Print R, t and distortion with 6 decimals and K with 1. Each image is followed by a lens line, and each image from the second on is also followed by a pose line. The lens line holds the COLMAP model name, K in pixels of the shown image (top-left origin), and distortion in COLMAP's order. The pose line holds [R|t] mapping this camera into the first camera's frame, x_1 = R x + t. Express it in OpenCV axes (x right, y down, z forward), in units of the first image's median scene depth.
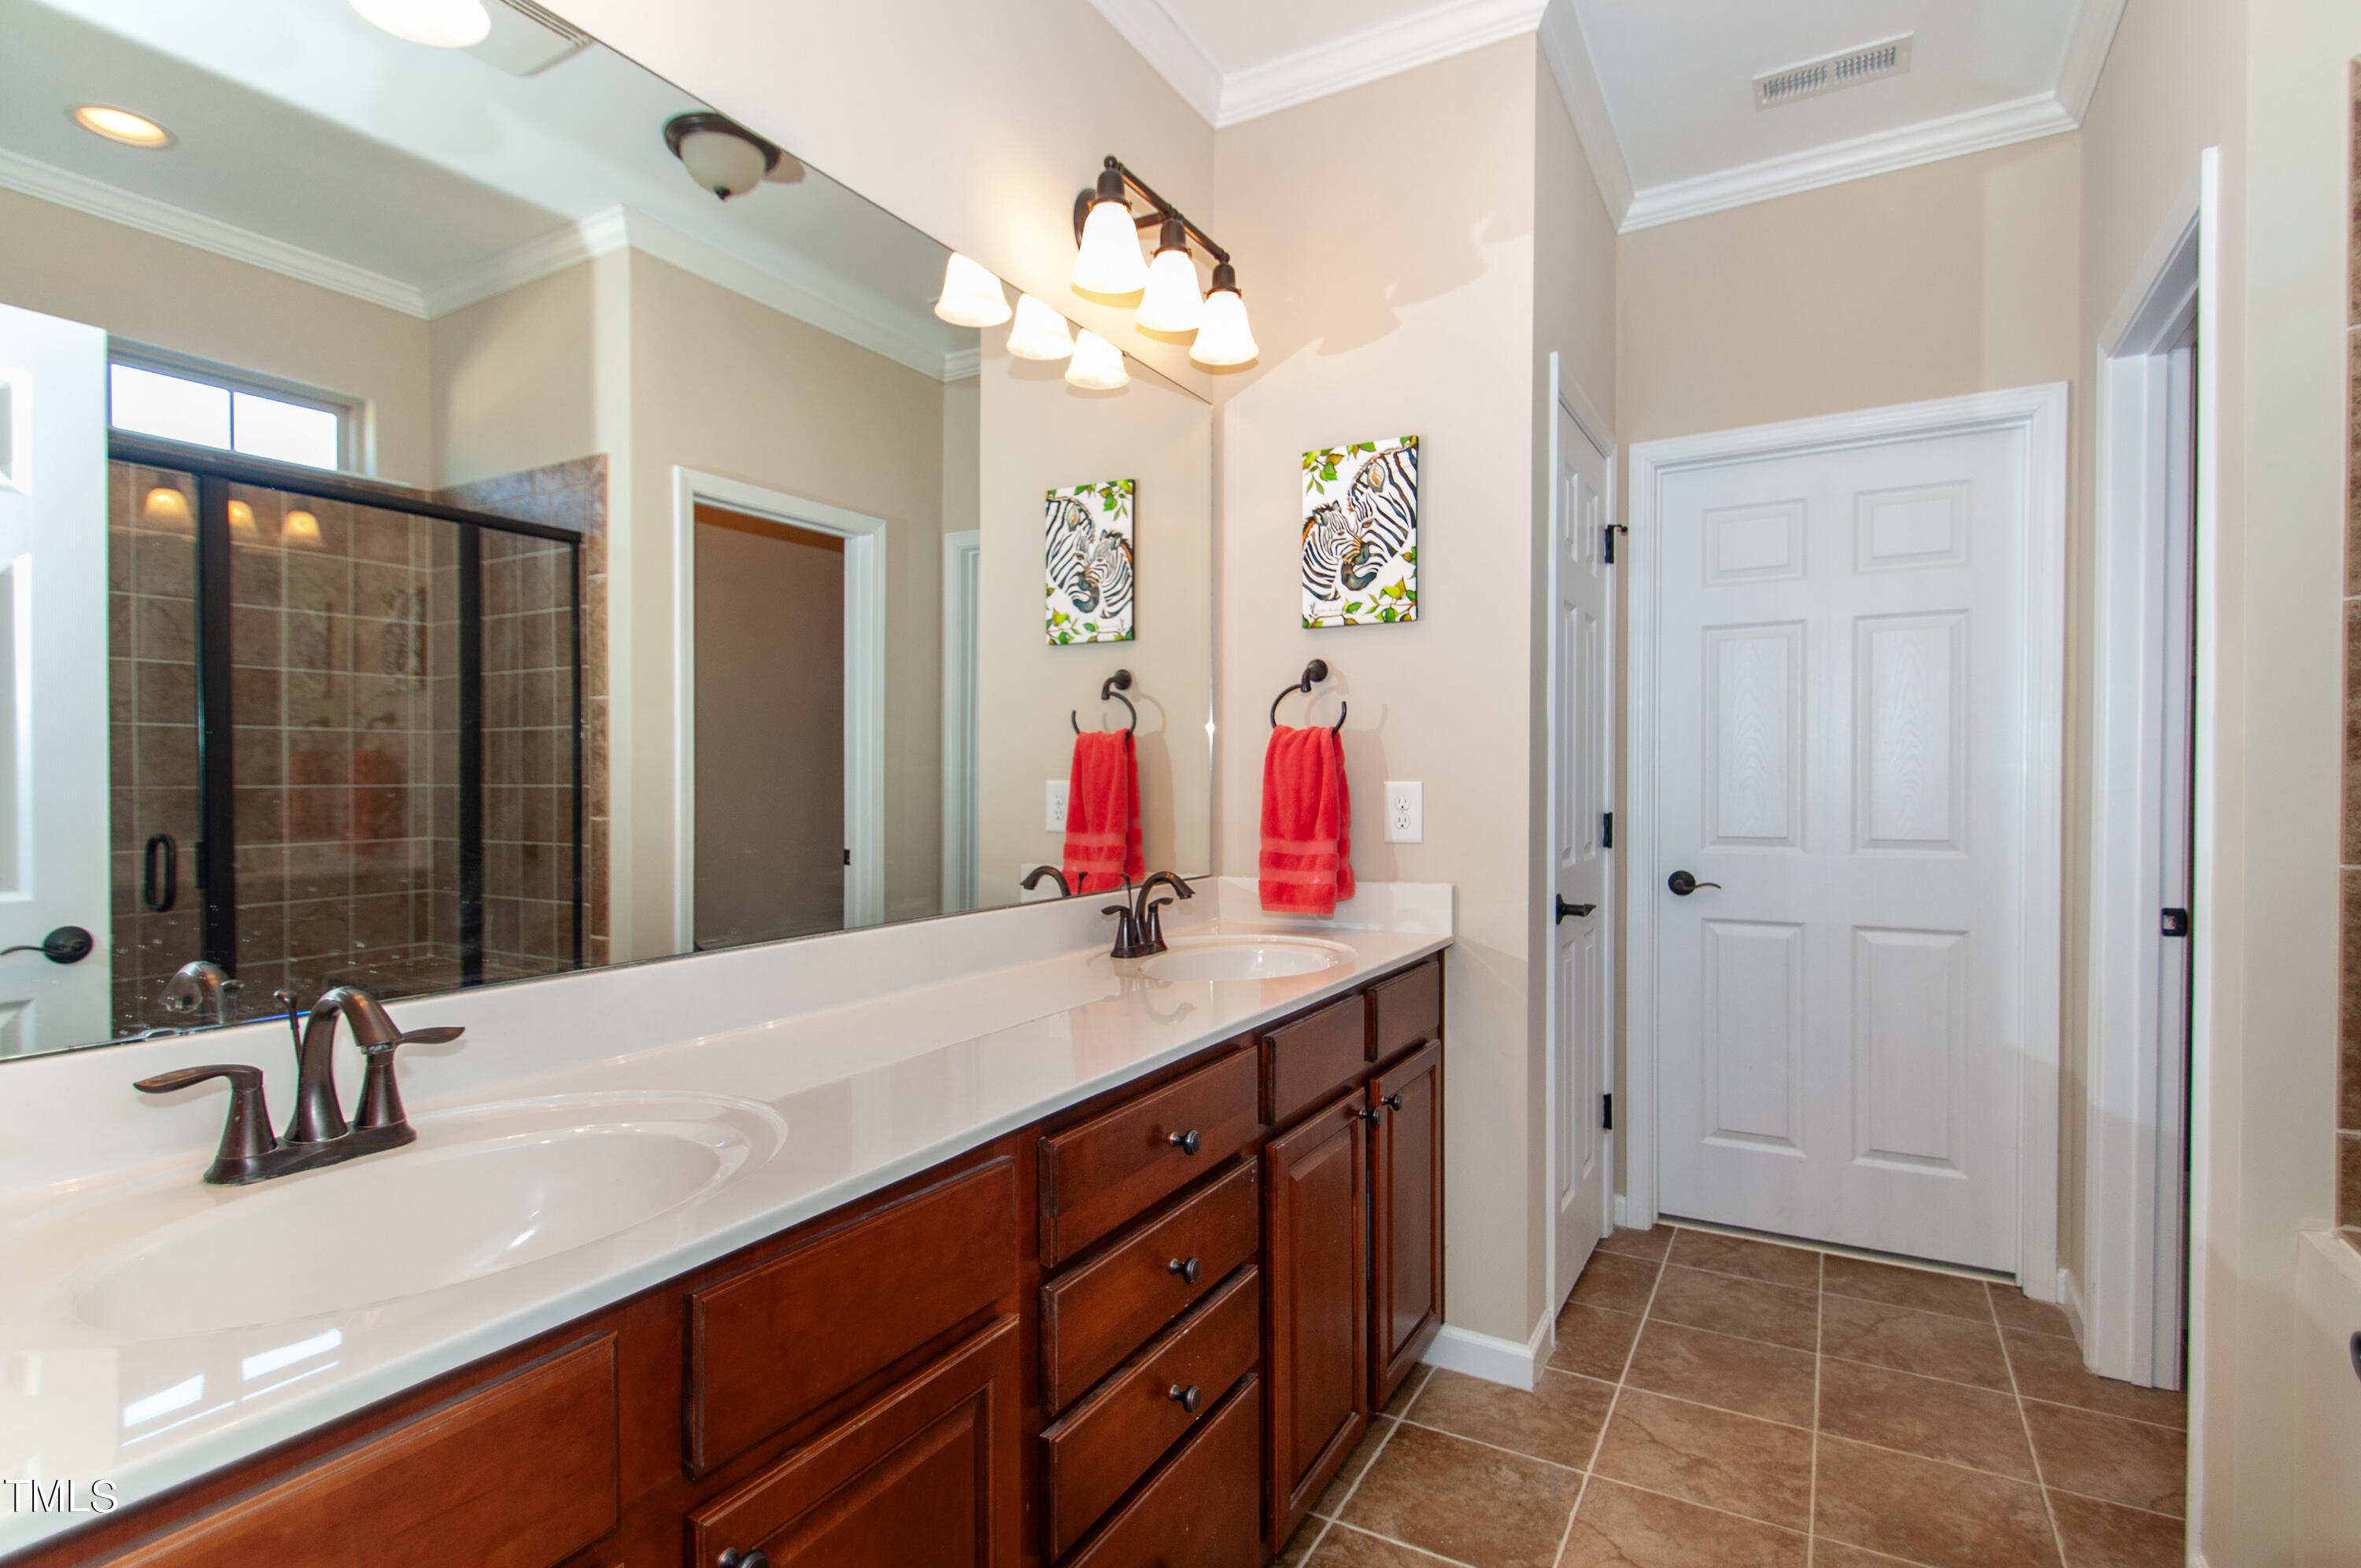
lens RADIAL K [[1174.0, 0, 1194.4], [0, 1174.0, 801.8], [0, 0, 1]] dist [0.002340, -0.001410]
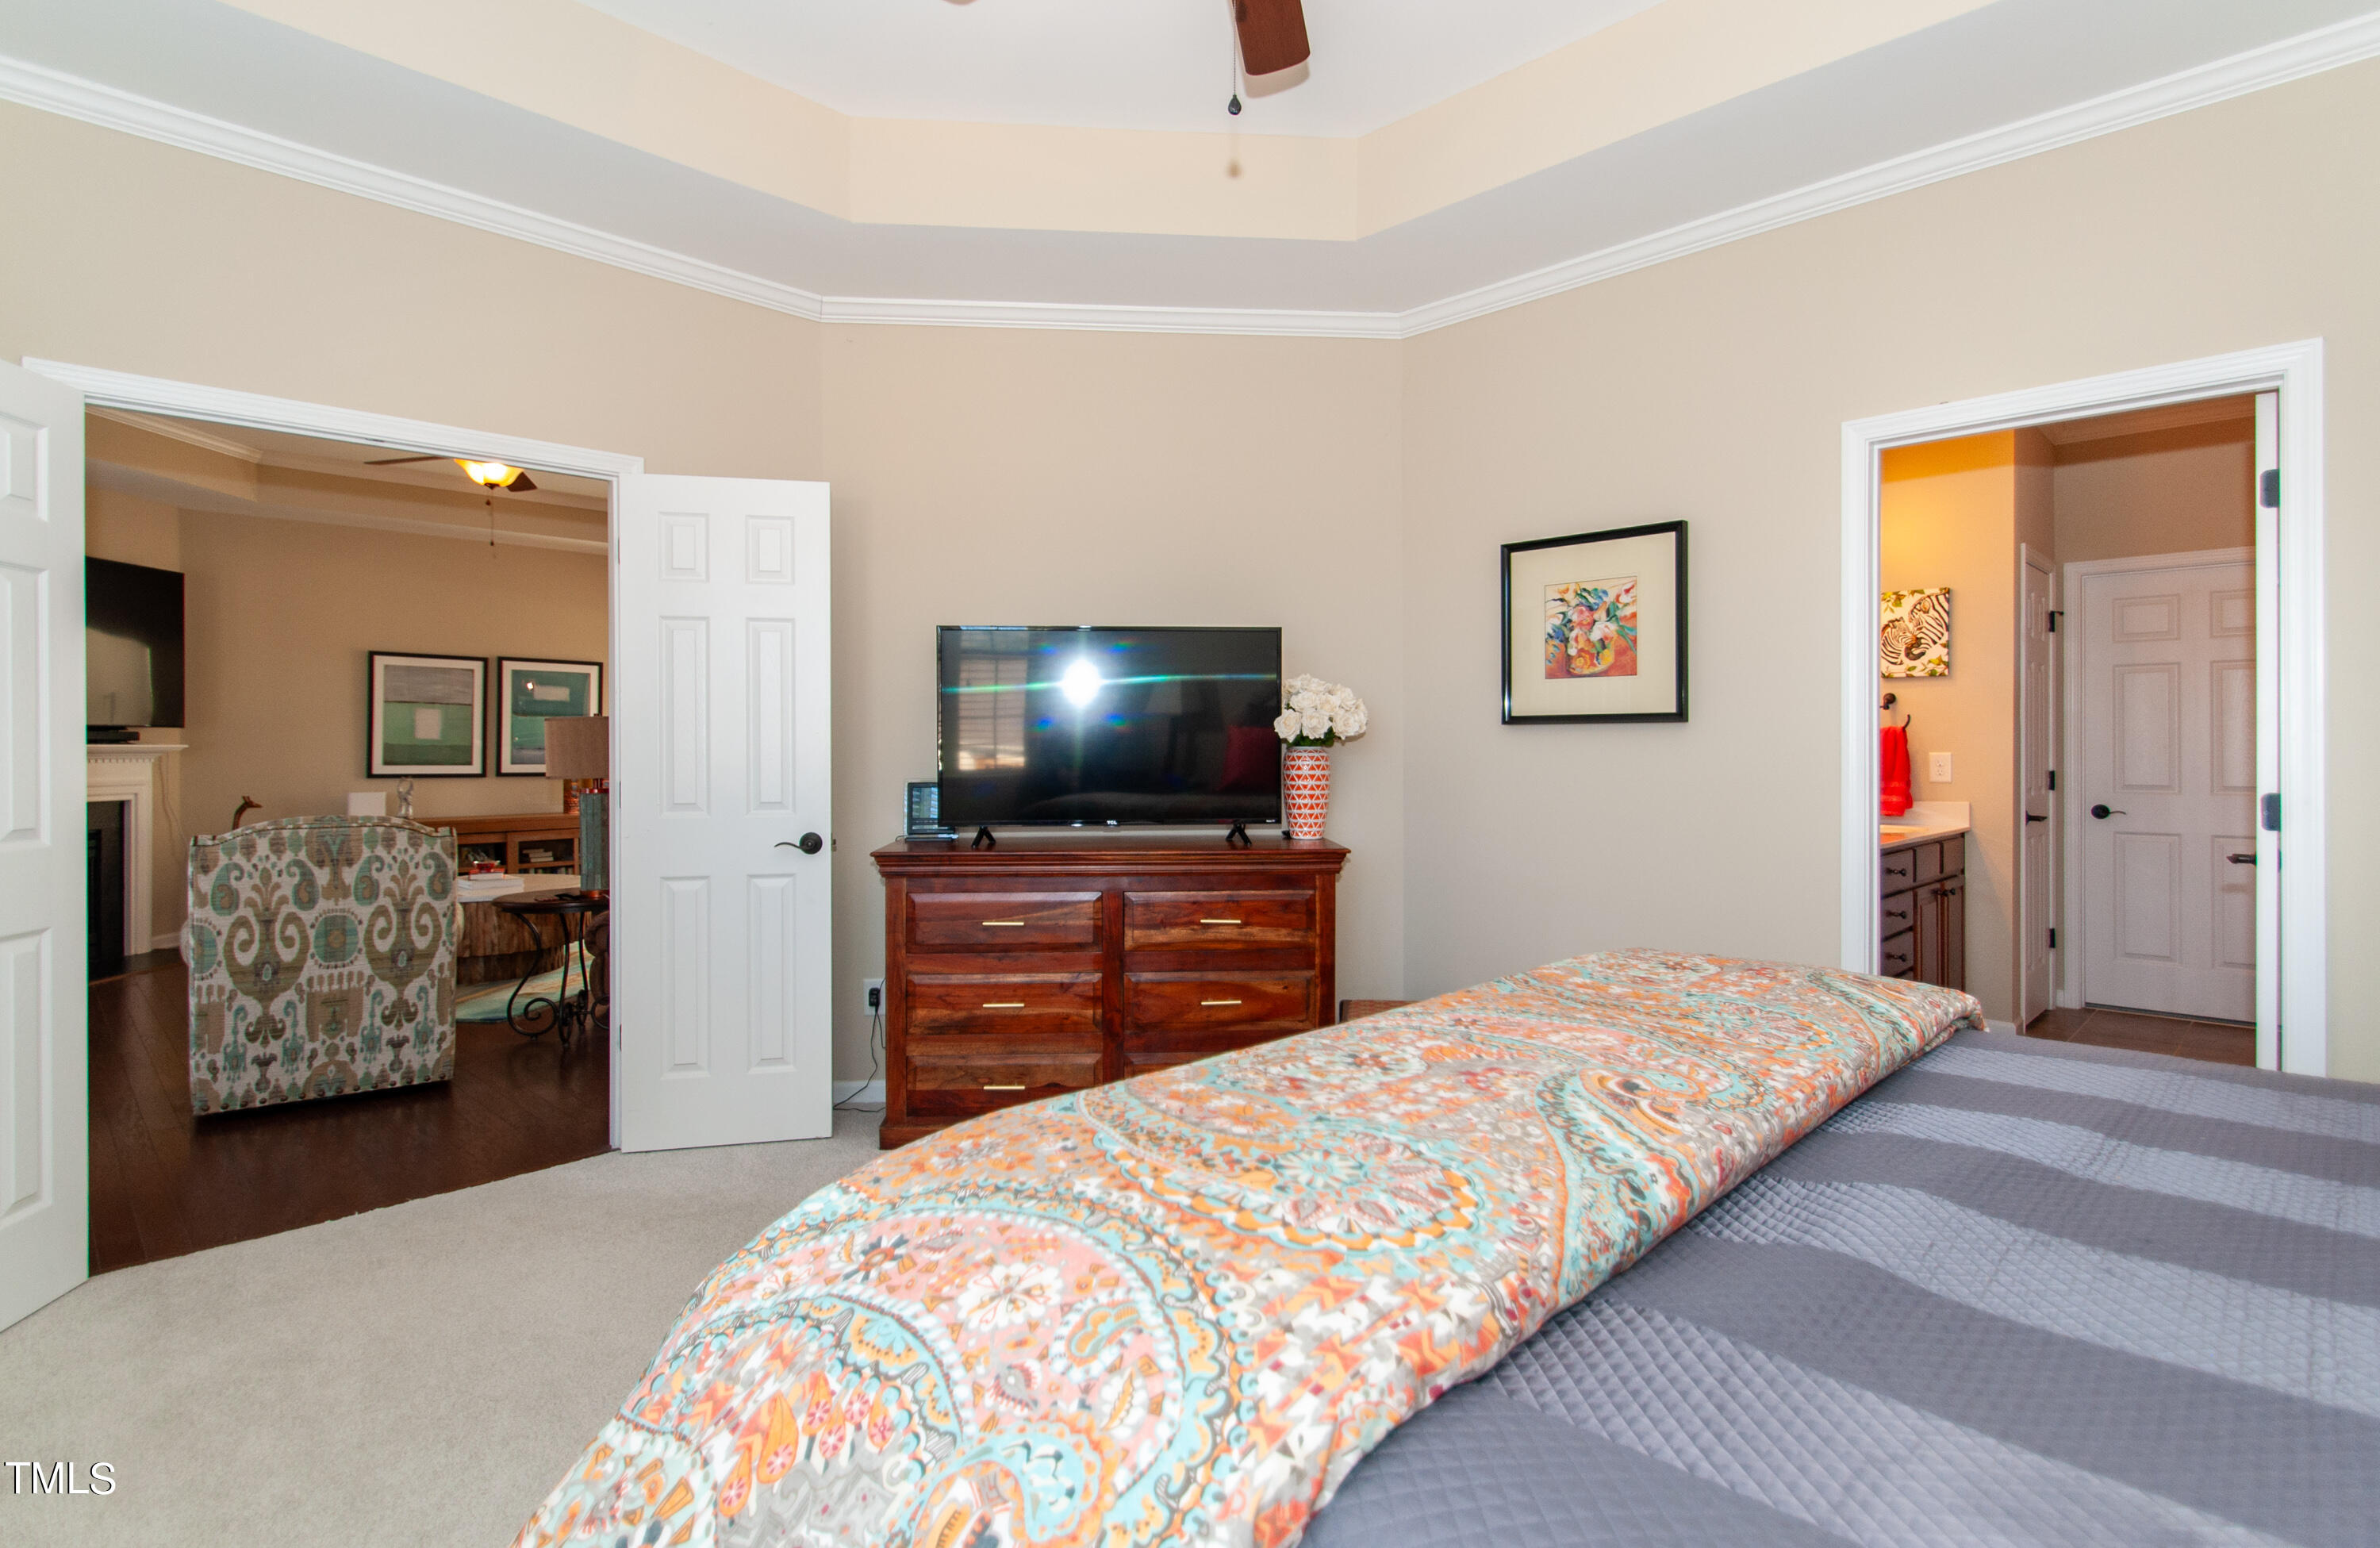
lens RADIAL K [[1168.3, 0, 1195.5], [0, 1168.3, 754.5], [0, 0, 1]] dist [0.002483, 0.000048]
pose [[0.963077, 0.004163, -0.269194, -0.524499], [-0.009347, 0.999795, -0.017980, 0.034624], [0.269064, 0.019832, 0.962918, -1.319645]]
